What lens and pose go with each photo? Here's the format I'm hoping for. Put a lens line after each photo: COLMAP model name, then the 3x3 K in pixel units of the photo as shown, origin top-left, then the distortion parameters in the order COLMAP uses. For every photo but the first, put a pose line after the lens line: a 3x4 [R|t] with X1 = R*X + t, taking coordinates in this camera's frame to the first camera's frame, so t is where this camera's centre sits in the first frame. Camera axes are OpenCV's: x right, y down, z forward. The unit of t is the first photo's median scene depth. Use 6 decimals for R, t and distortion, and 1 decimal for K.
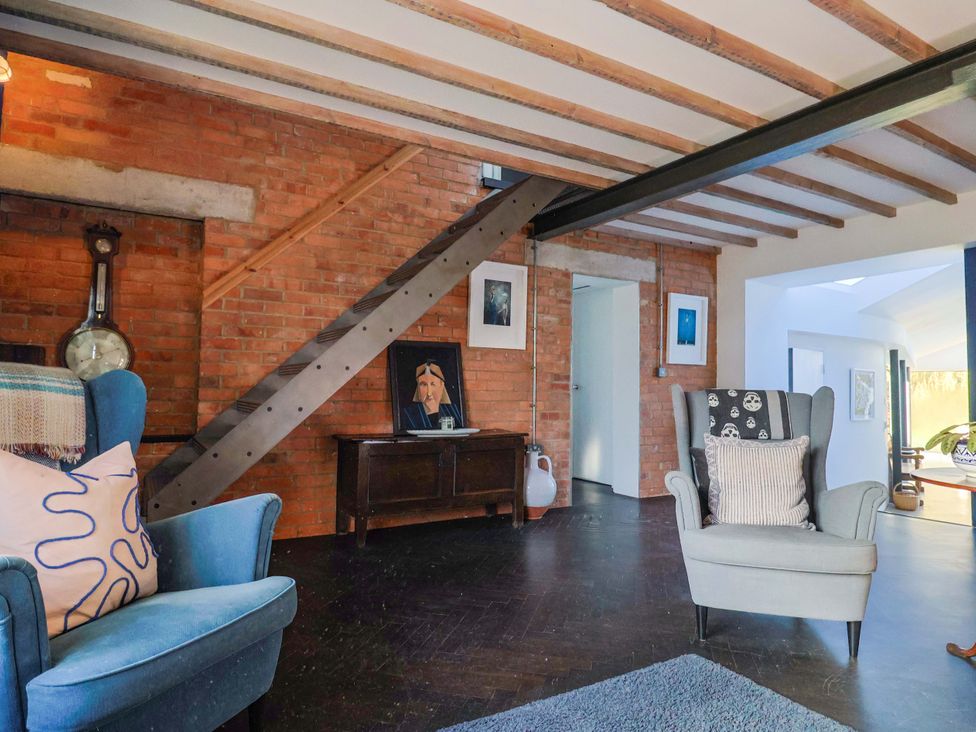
lens RADIAL K [[568.1, 0, 503.0], [0, 568.1, 361.7], [0, 0, 1]] dist [-0.002543, -0.002700]
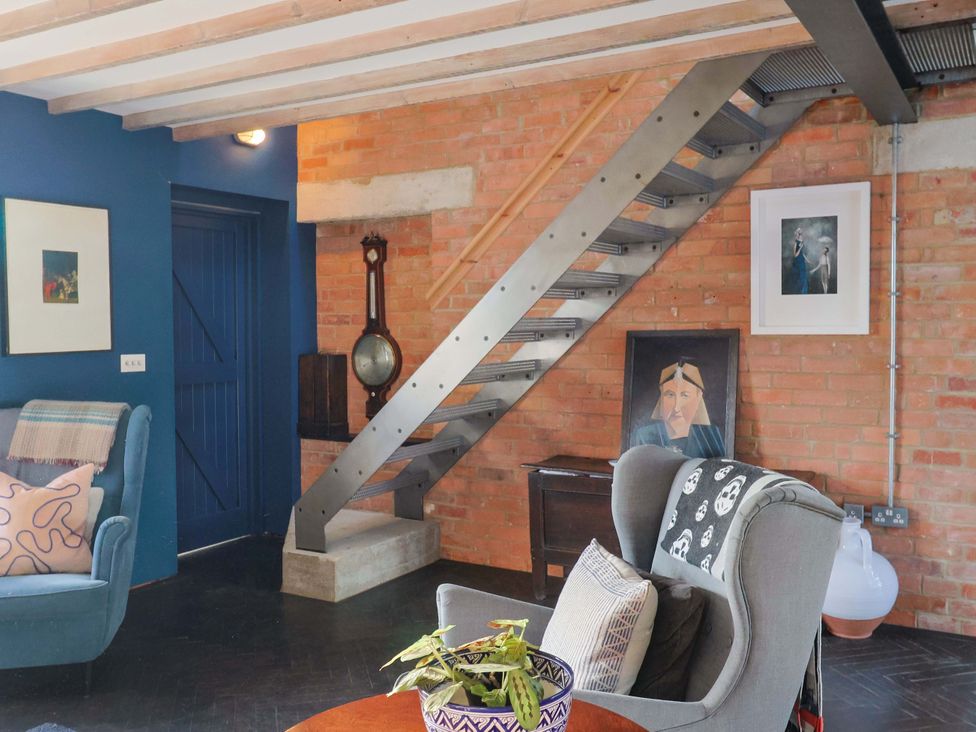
lens RADIAL K [[859.2, 0, 489.9], [0, 859.2, 365.4], [0, 0, 1]] dist [0.009358, 0.008148]
pose [[0.521672, 0.018705, -0.852941, 0.642884], [0.052711, 0.997143, 0.054106, -0.063773], [0.851516, -0.073185, 0.519195, 0.287190]]
